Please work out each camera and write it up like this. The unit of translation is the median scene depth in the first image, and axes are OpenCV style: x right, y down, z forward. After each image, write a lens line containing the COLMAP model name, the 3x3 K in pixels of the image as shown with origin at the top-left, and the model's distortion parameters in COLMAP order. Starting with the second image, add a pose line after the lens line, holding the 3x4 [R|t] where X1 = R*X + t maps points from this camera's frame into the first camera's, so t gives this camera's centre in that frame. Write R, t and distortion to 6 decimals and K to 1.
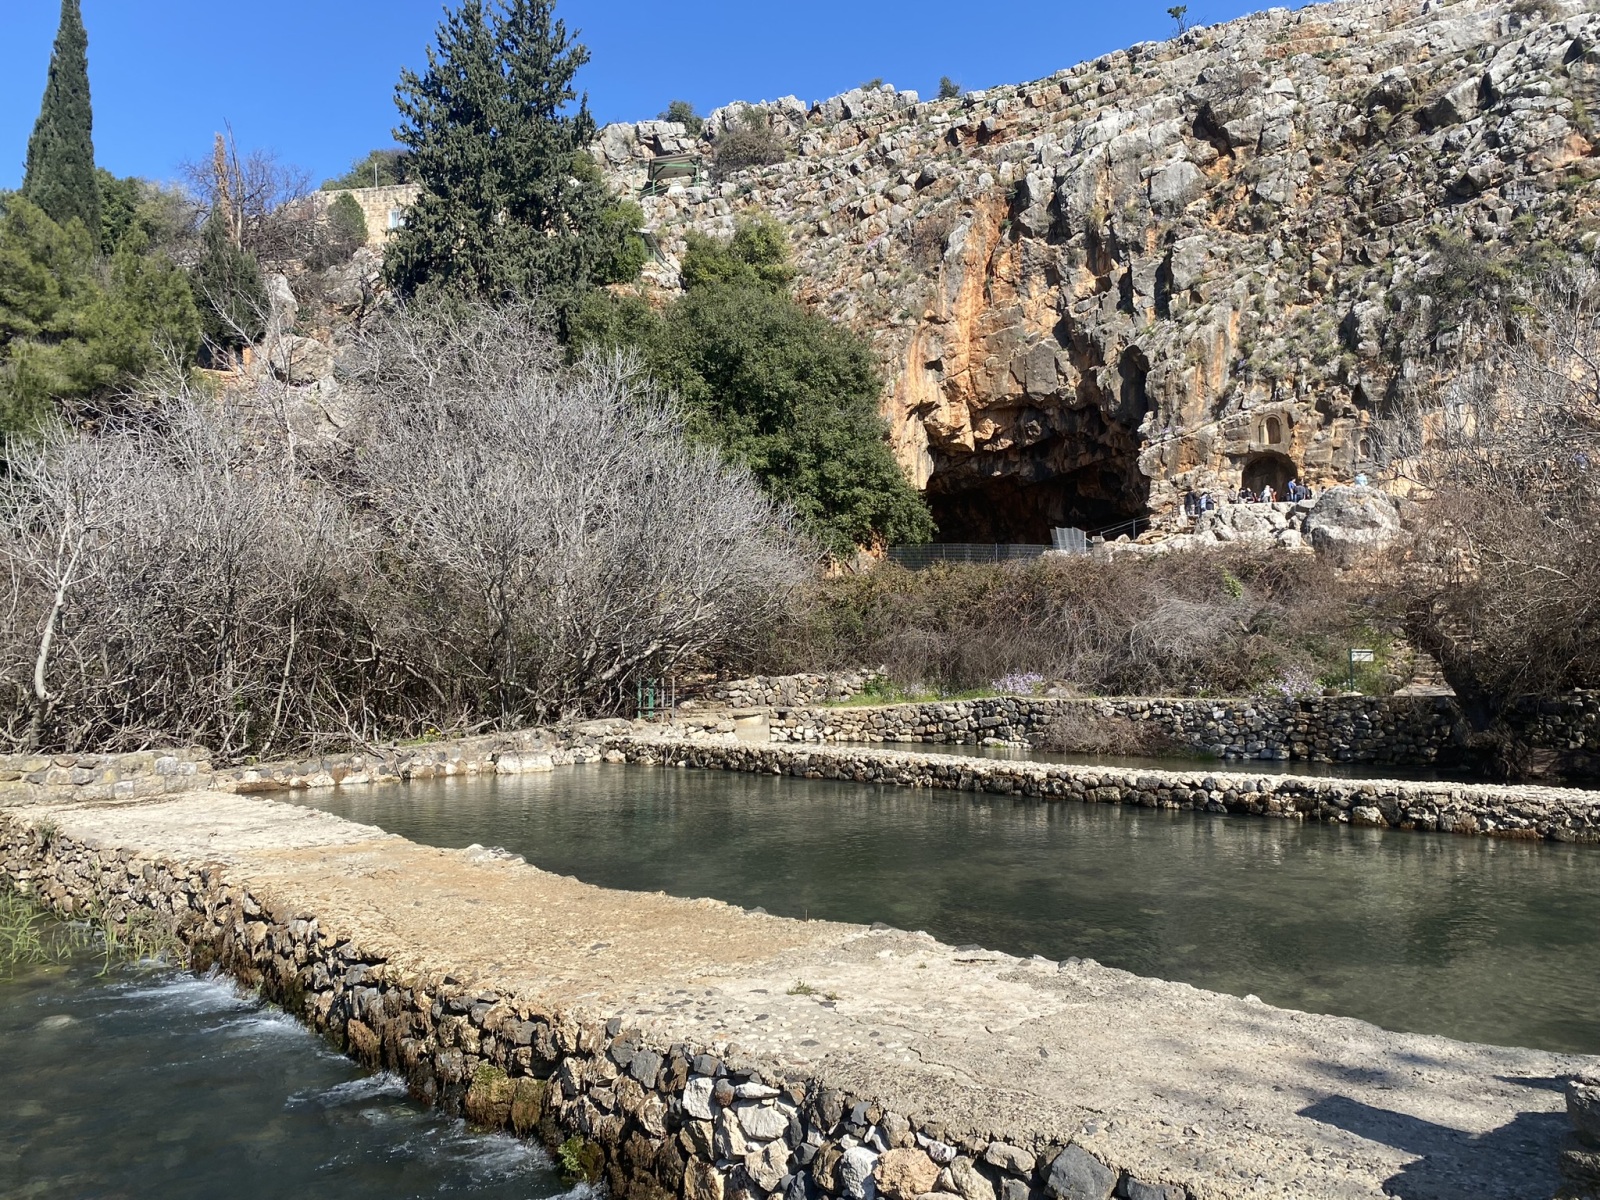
lens RADIAL K [[1219.2, 0, 800.0], [0, 1219.2, 600.0], [0, 0, 1]] dist [0.011264, 0.001657]
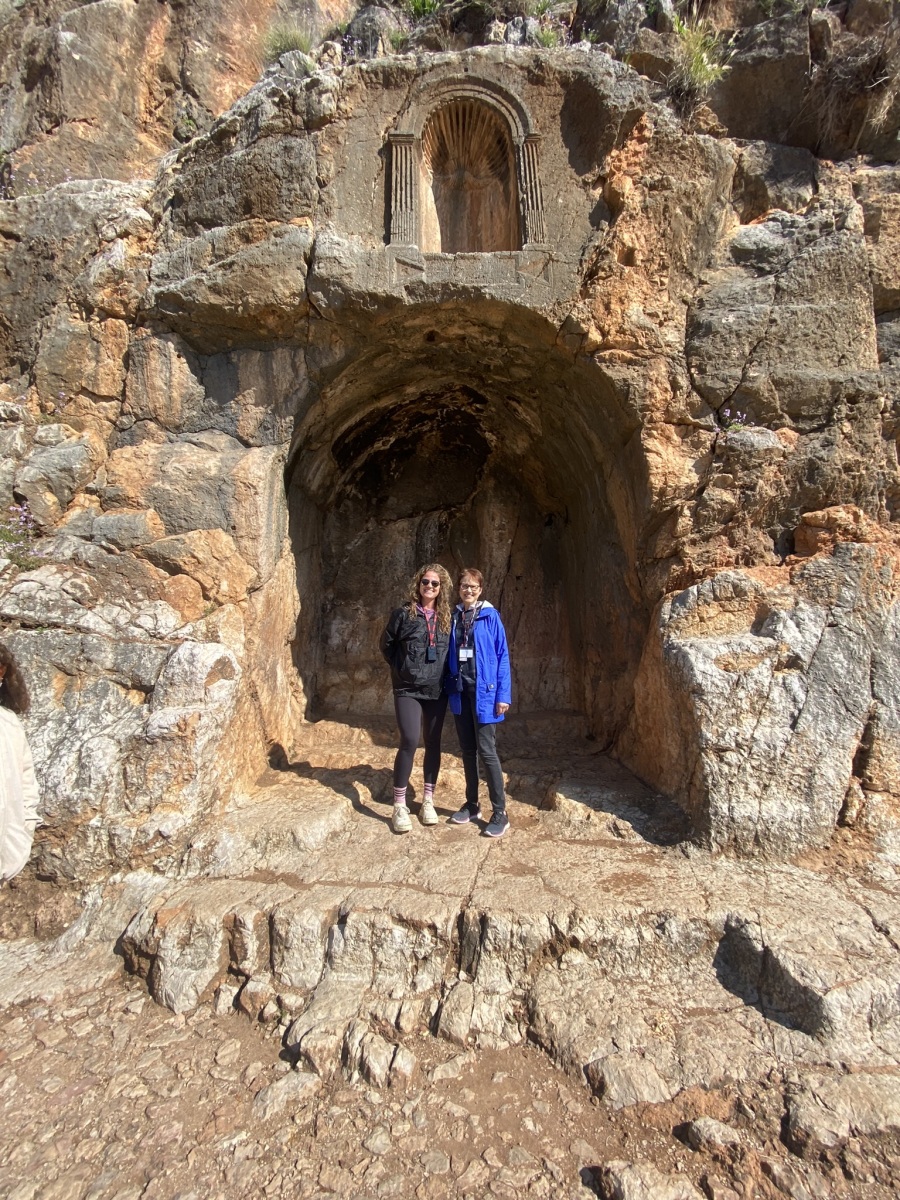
lens RADIAL K [[481.7, 0, 450.0], [0, 481.7, 600.0], [0, 0, 1]] dist [-0.010836, -0.000082]
pose [[0.940092, 0.021436, 0.340247, 0.327805], [-0.007862, 0.999119, -0.041221, -0.077137], [-0.340830, 0.036076, 0.939432, 0.850070]]
